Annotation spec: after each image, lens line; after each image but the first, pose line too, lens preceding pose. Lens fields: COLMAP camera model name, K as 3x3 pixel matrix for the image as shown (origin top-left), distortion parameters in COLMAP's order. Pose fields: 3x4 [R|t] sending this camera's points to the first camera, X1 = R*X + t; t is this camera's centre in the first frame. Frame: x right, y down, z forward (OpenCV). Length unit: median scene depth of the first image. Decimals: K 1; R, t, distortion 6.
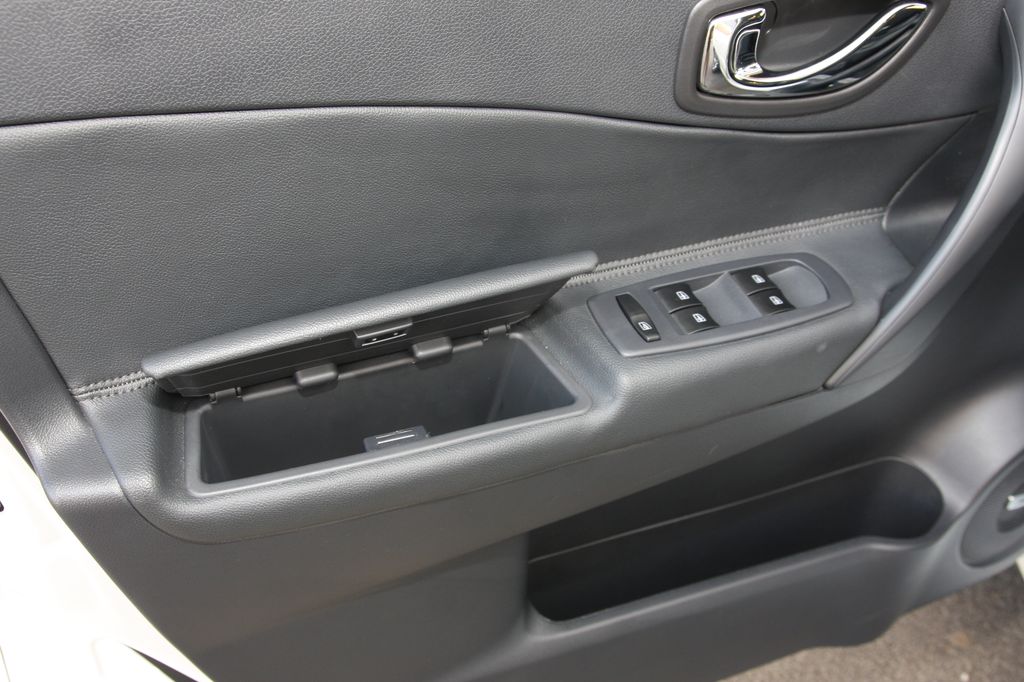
lens RADIAL K [[1220.8, 0, 512.0], [0, 1220.8, 341.0], [0, 0, 1]] dist [-0.006920, 0.466614]
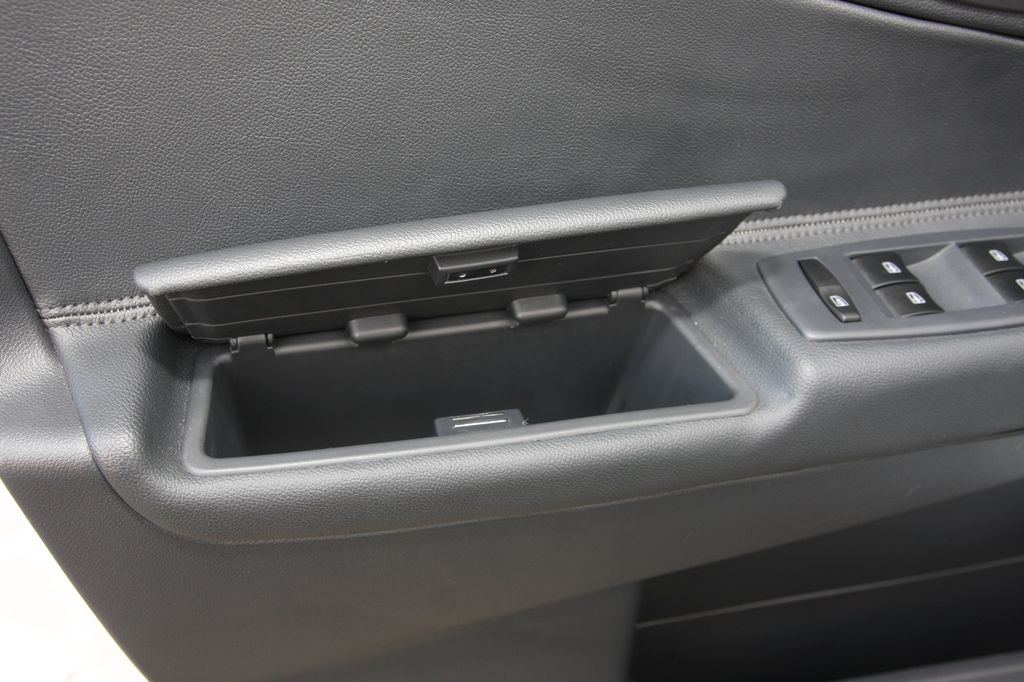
lens RADIAL K [[1313.0, 0, 512.0], [0, 1313.0, 341.0], [0, 0, 1]] dist [-0.011416, 0.379512]
pose [[0.994287, 0.082429, -0.067816, -0.027360], [-0.085657, 0.995255, -0.046154, 0.063345], [0.063690, 0.051700, 0.996630, 0.226553]]
